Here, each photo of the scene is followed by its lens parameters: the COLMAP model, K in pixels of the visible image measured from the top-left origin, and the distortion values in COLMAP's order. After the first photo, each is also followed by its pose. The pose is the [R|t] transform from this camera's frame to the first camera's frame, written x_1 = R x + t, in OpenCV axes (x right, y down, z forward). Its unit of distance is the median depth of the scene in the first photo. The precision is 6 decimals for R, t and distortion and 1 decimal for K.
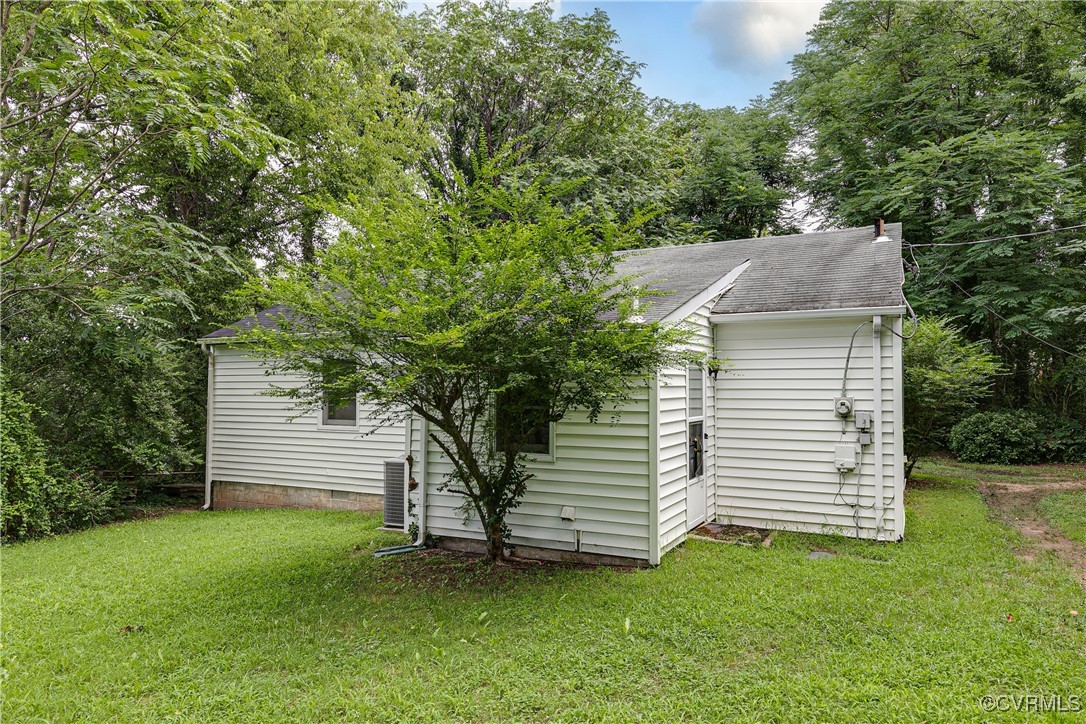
lens RADIAL K [[709.8, 0, 542.4], [0, 709.8, 361.2], [0, 0, 1]] dist [0.002948, 0.001571]
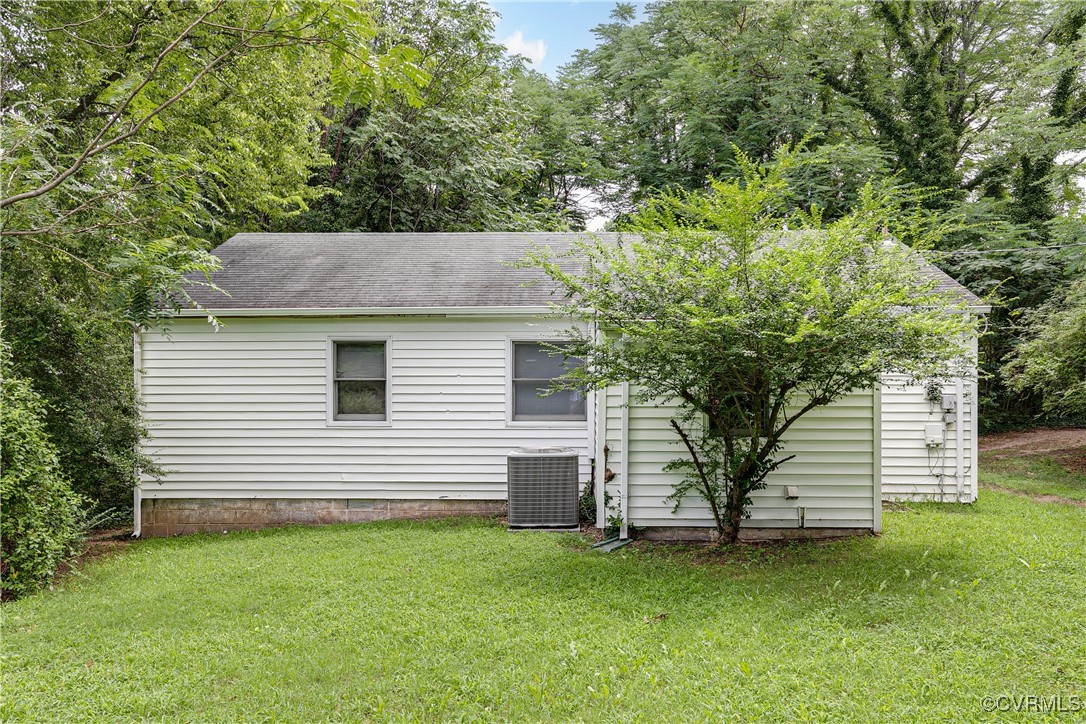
lens RADIAL K [[848.5, 0, 543.0], [0, 848.5, 366.9], [0, 0, 1]] dist [0.012879, -0.005790]
pose [[0.905698, 0.004976, 0.423893, -0.747881], [-0.014377, 0.999716, 0.018982, 0.008014], [-0.423679, -0.023287, 0.905513, 0.014116]]
